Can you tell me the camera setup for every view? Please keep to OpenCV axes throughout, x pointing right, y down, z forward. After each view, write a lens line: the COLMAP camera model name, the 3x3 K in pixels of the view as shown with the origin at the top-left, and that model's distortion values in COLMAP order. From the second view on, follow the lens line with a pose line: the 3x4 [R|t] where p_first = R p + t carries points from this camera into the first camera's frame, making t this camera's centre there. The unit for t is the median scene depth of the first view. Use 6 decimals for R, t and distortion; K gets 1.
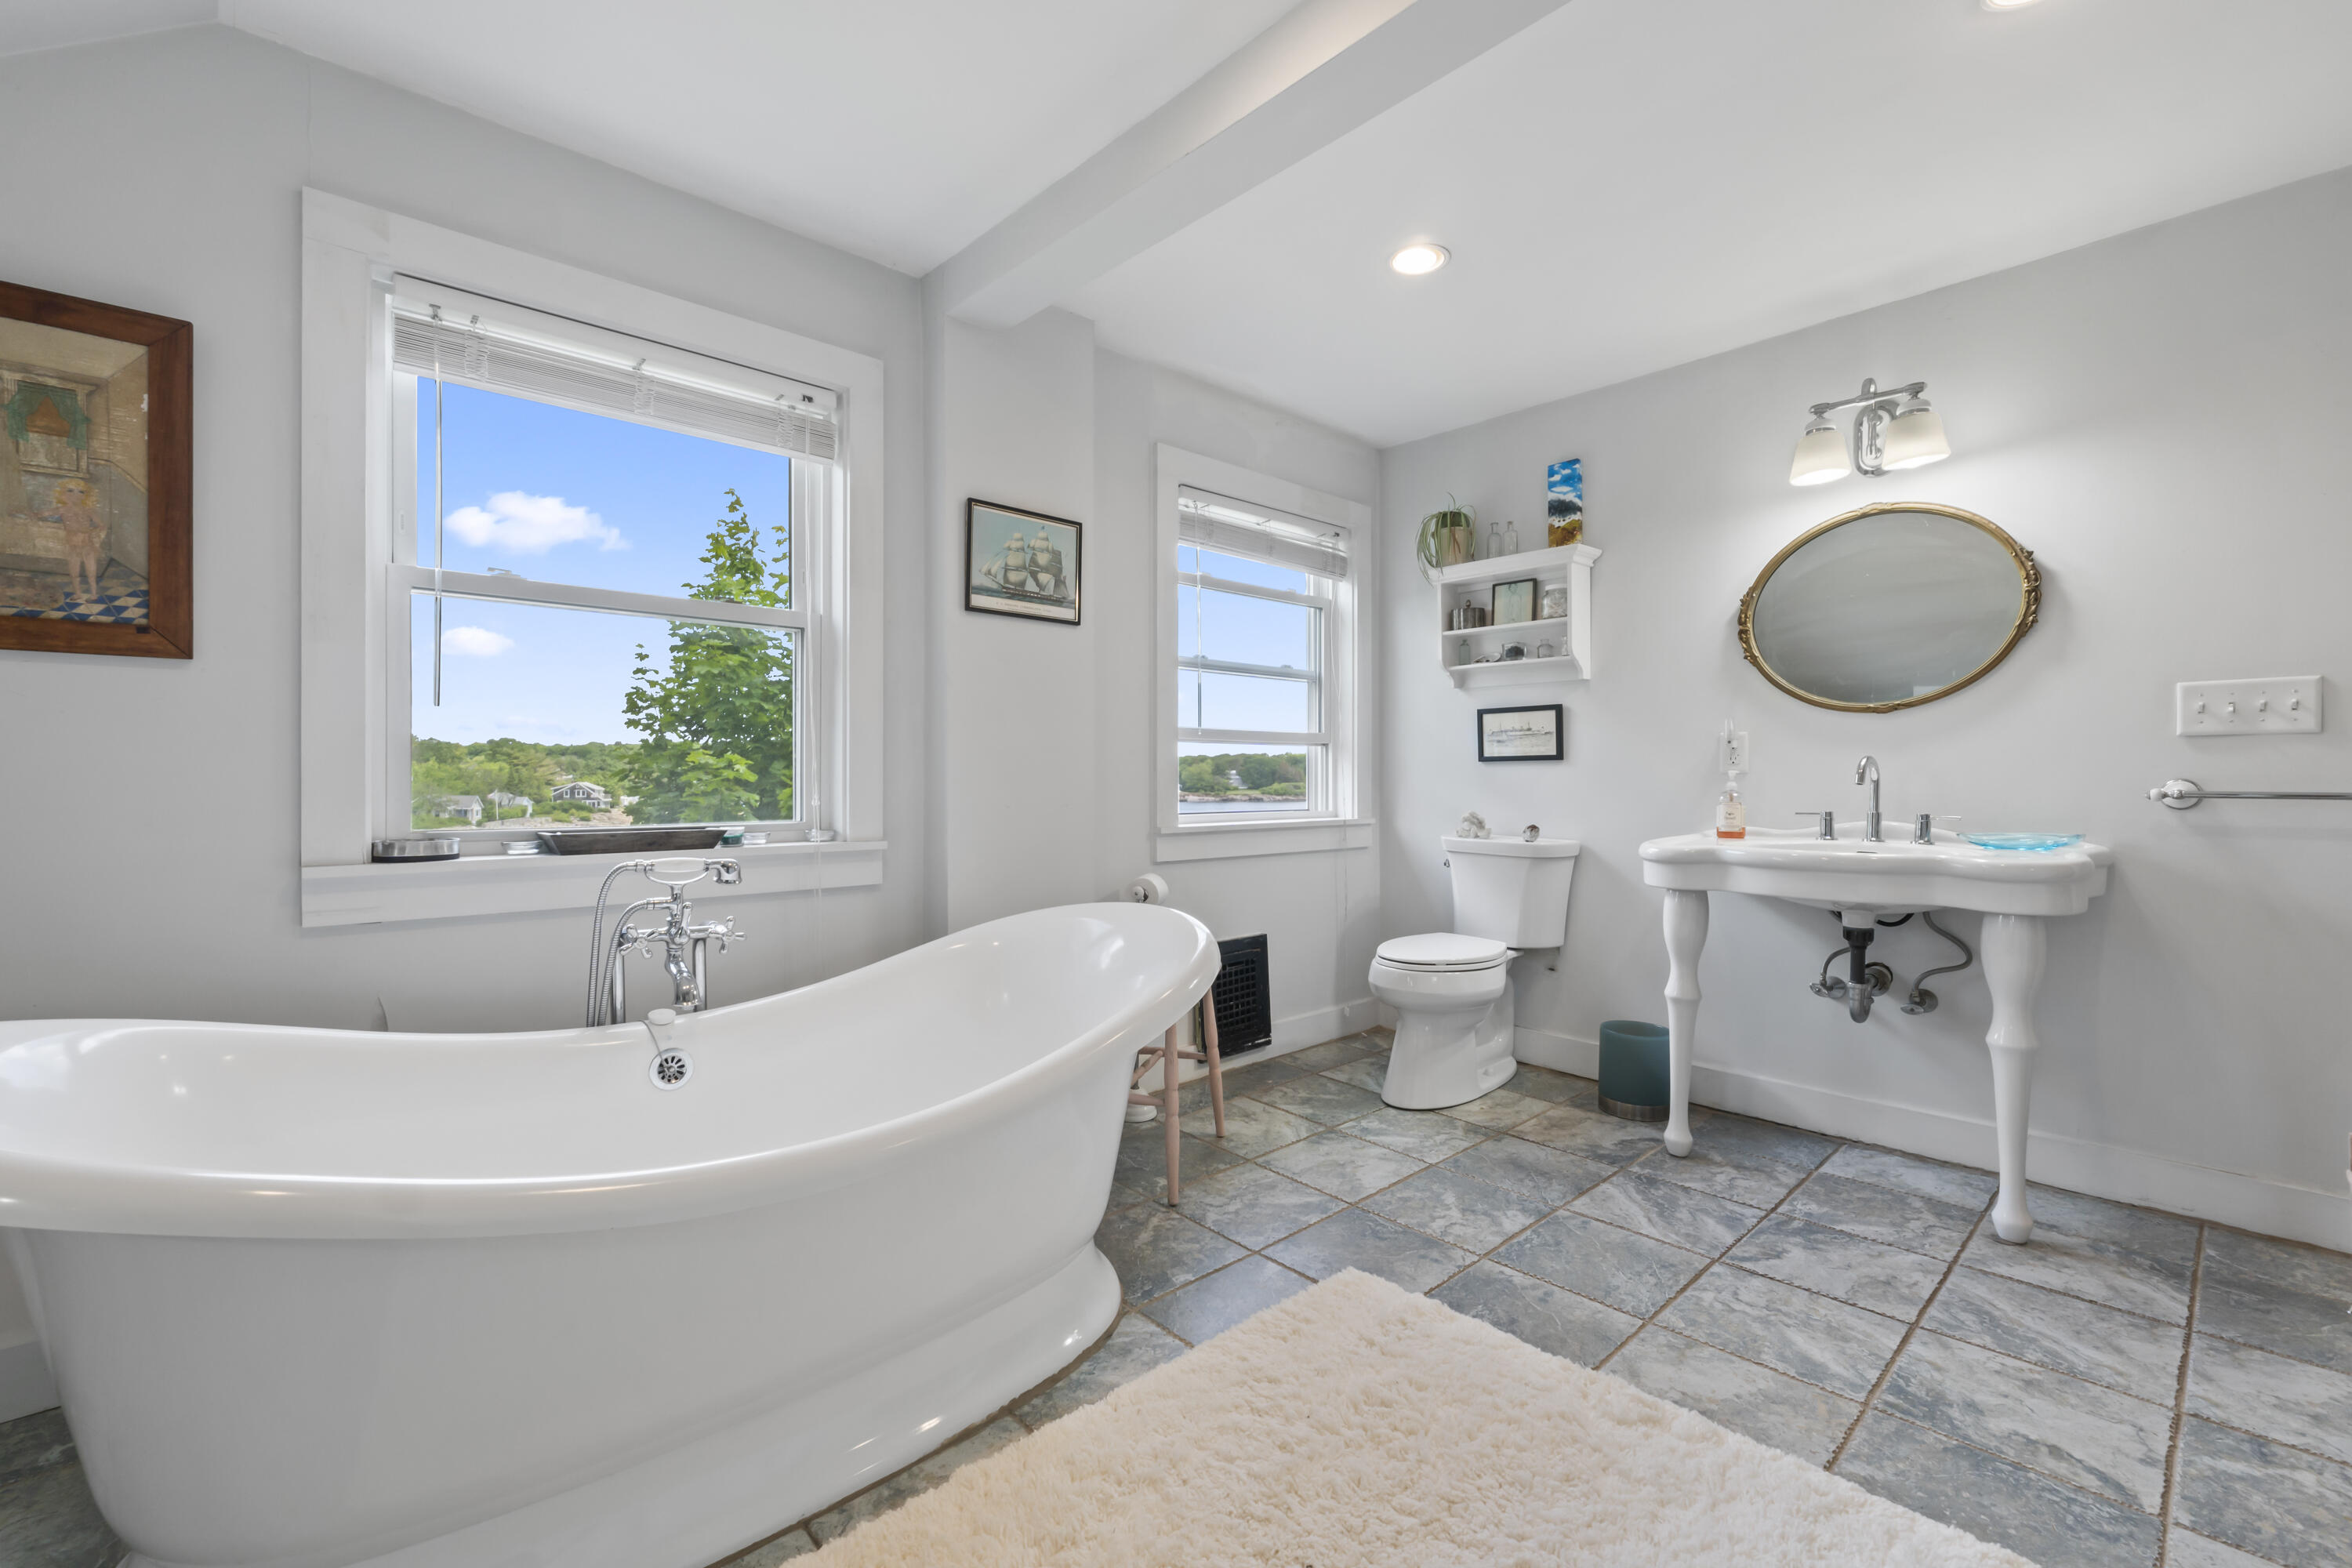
lens RADIAL K [[997.7, 0, 1173.0], [0, 997.7, 779.2], [0, 0, 1]] dist [-0.002947, -0.000347]
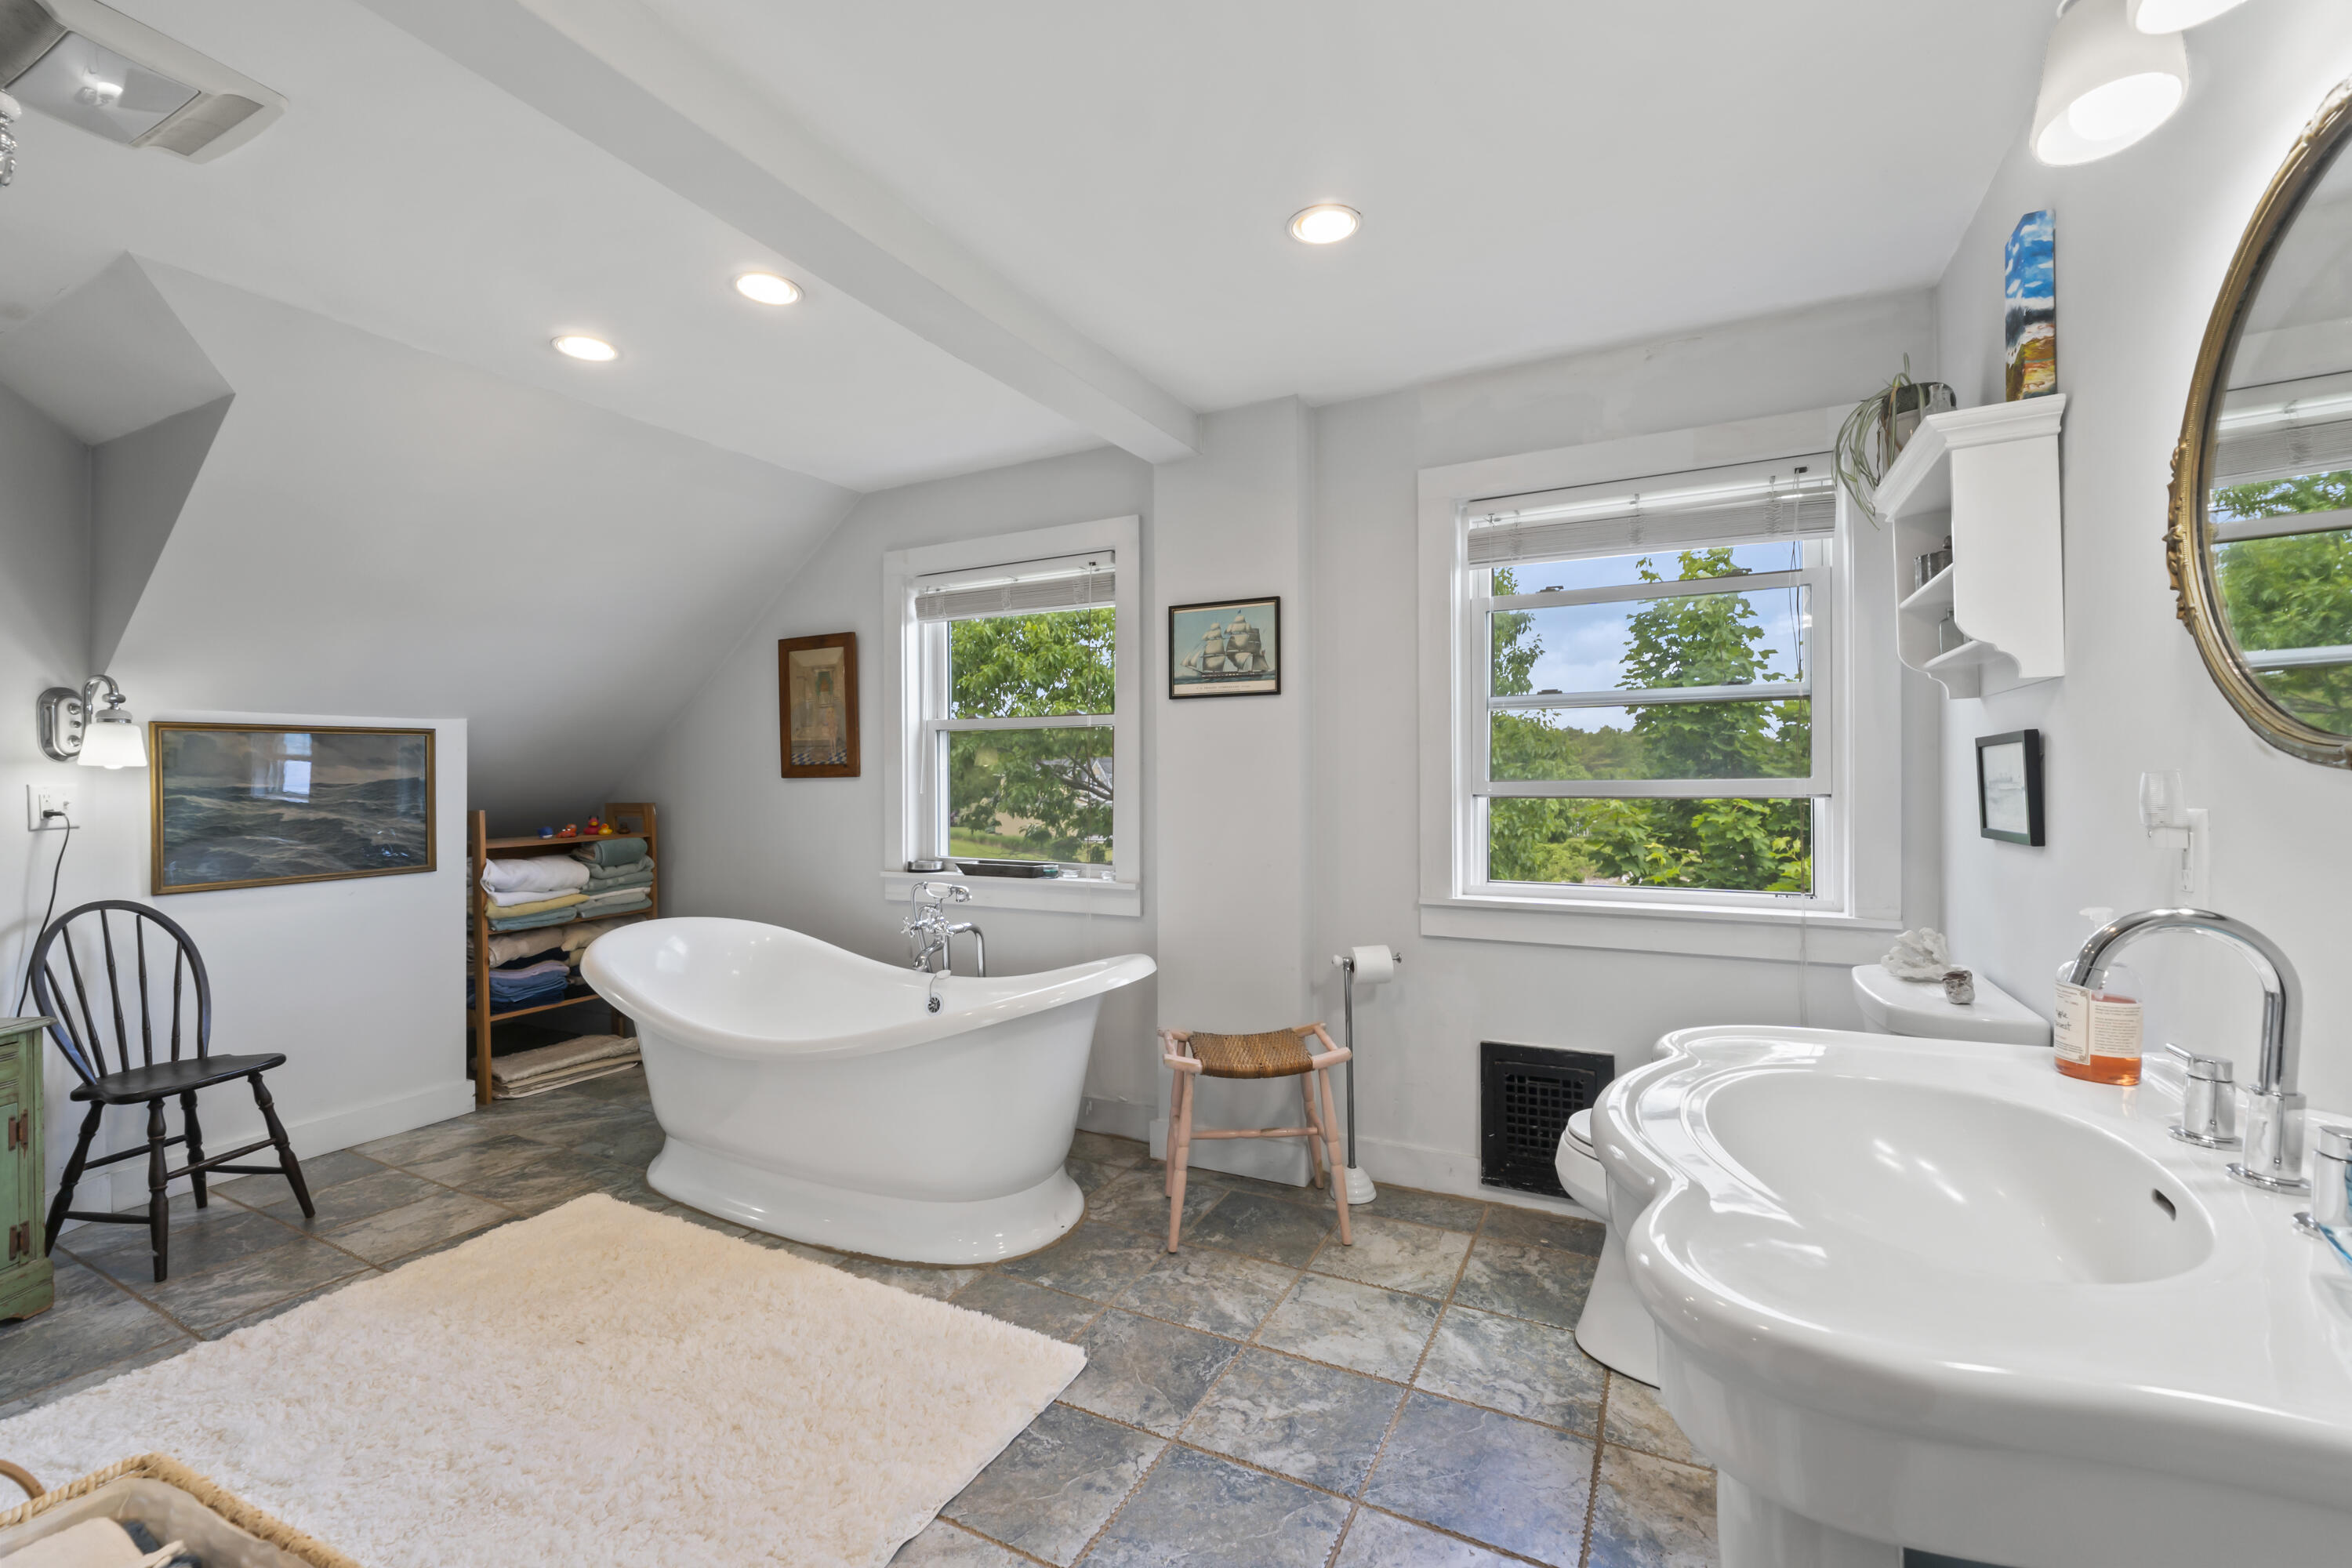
lens RADIAL K [[997.7, 0, 1164.0], [0, 997.7, 777.0], [0, 0, 1]] dist [-0.002947, -0.000347]
pose [[0.329342, -0.003832, -0.944203, 0.928929], [0.006398, 0.999978, -0.001827, -0.073081], [0.944189, -0.005439, 0.329359, 0.593659]]
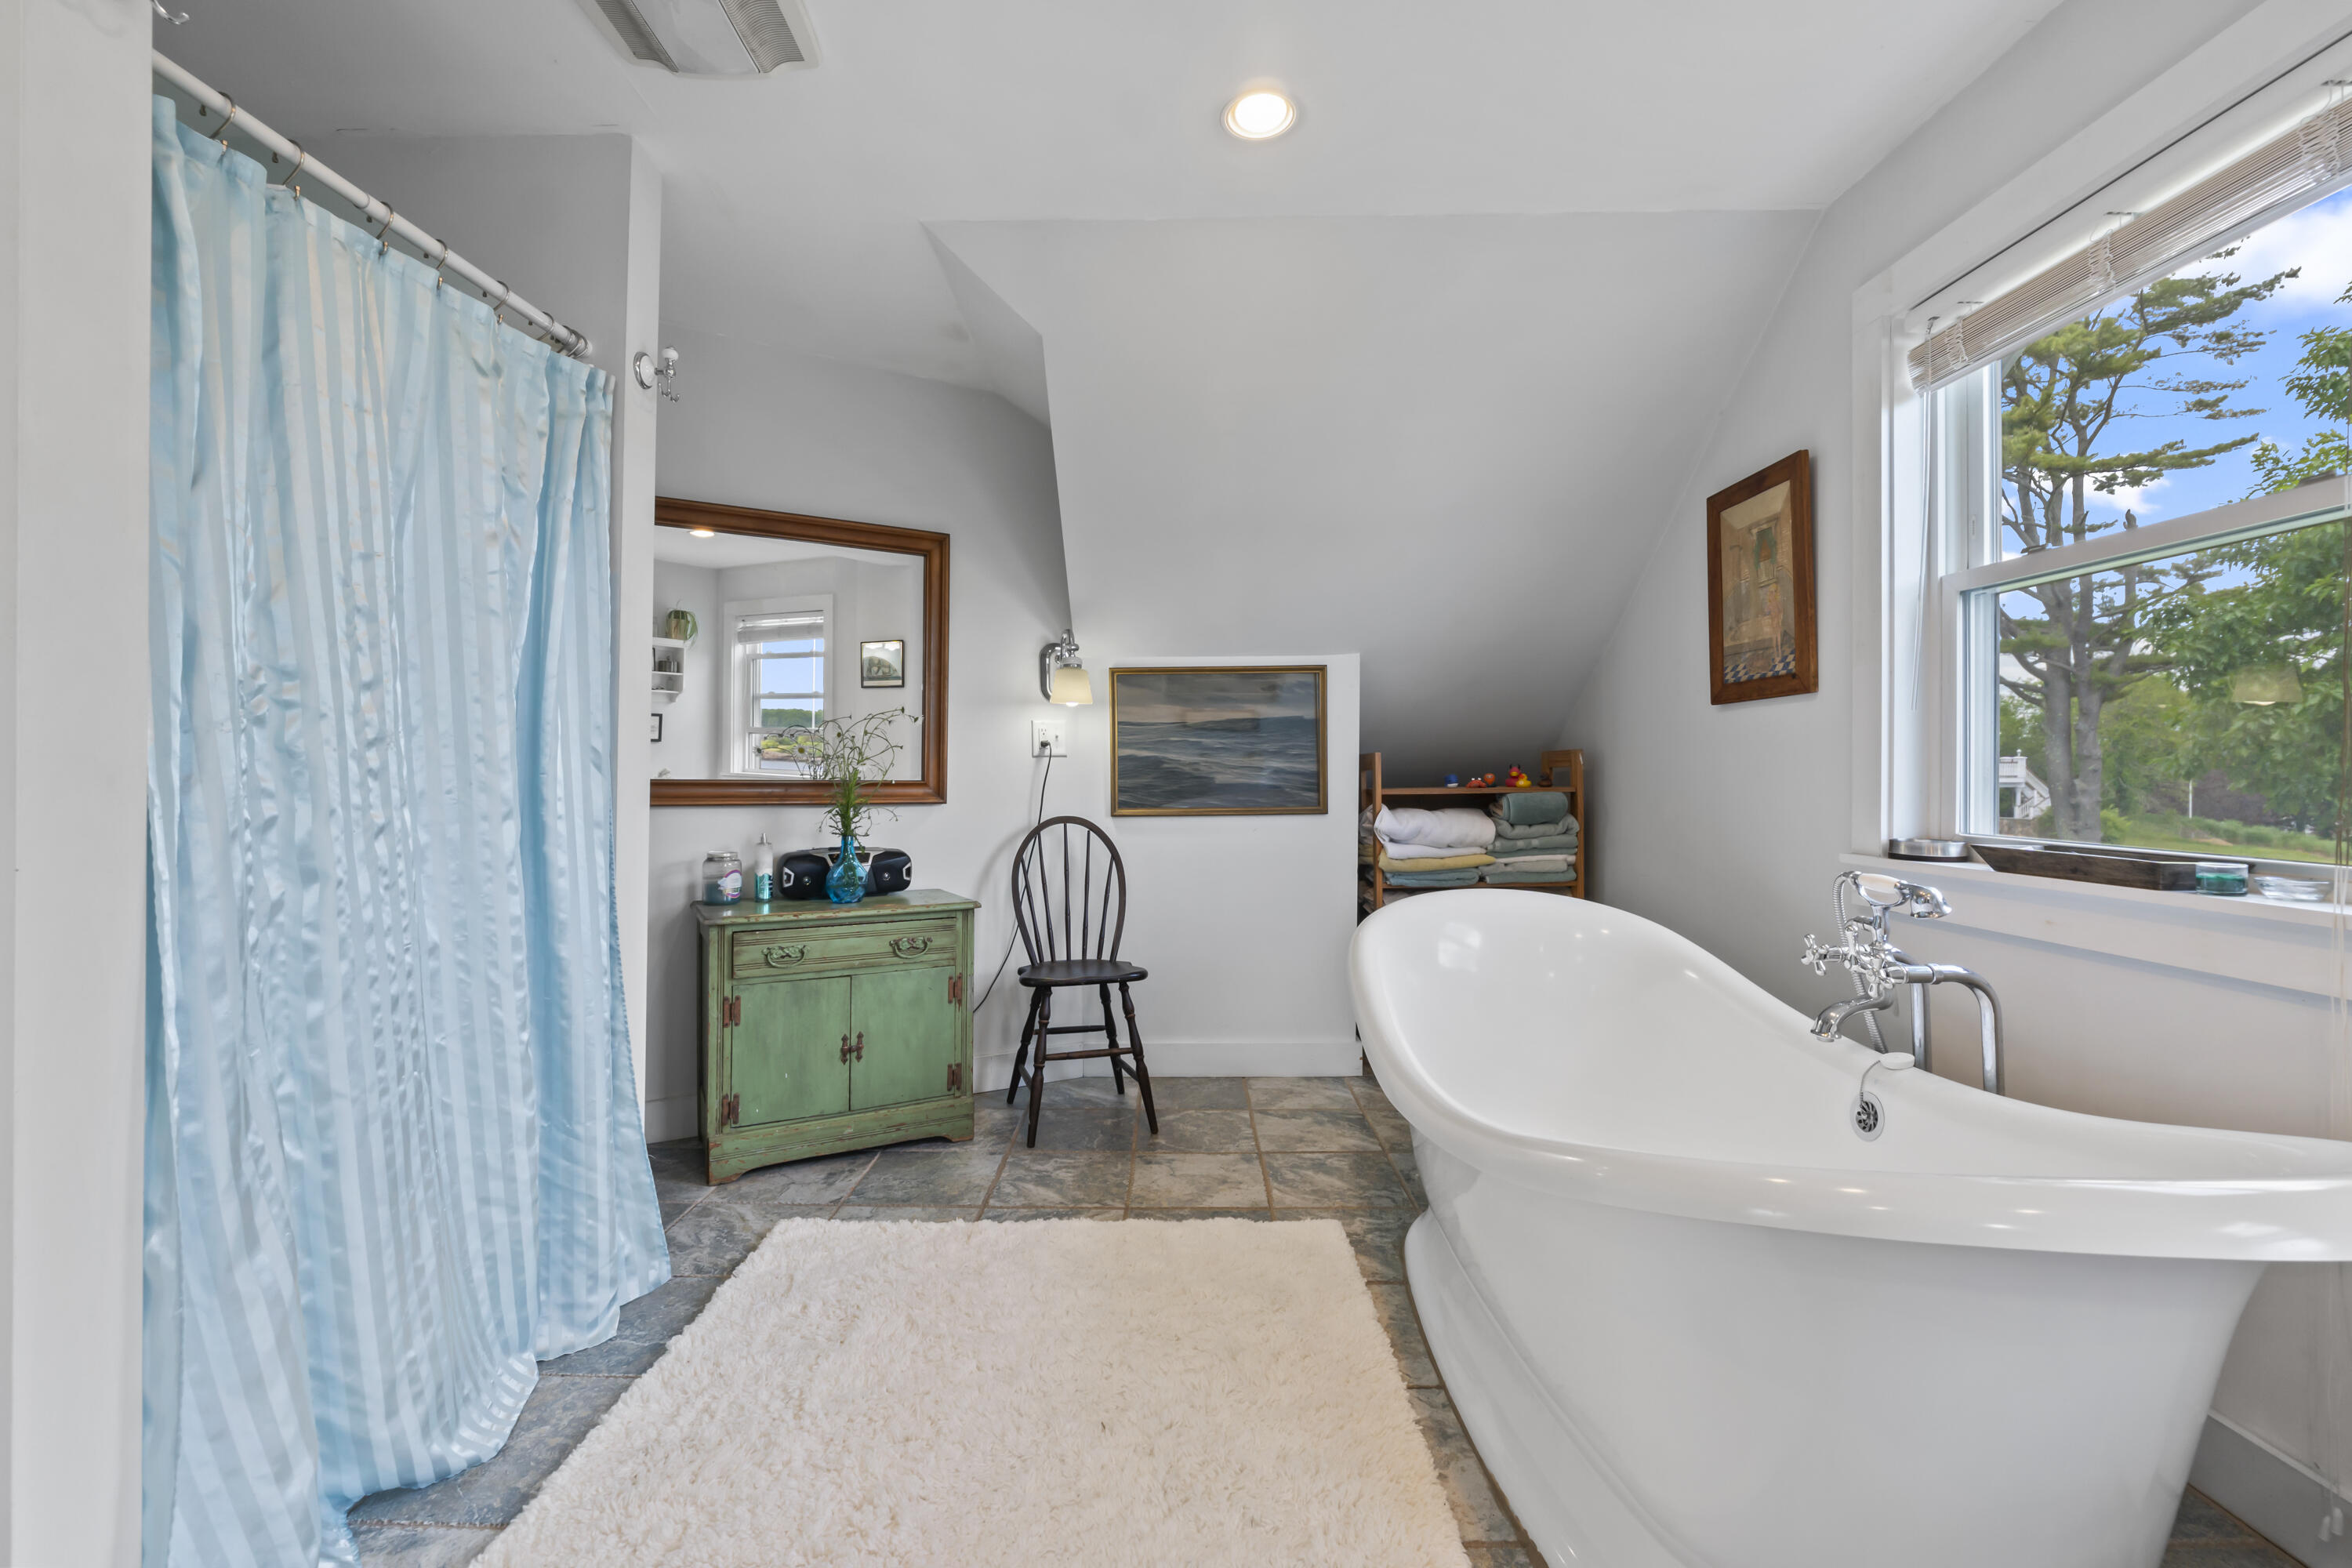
lens RADIAL K [[997.7, 0, 1161.9], [0, 997.7, 772.4], [0, 0, 1]] dist [-0.002947, -0.000347]
pose [[-0.689232, -0.000155, -0.724541, 0.405383], [-0.000232, 1.000000, 0.000007, -0.007229], [0.724541, 0.000173, -0.689232, 0.846405]]
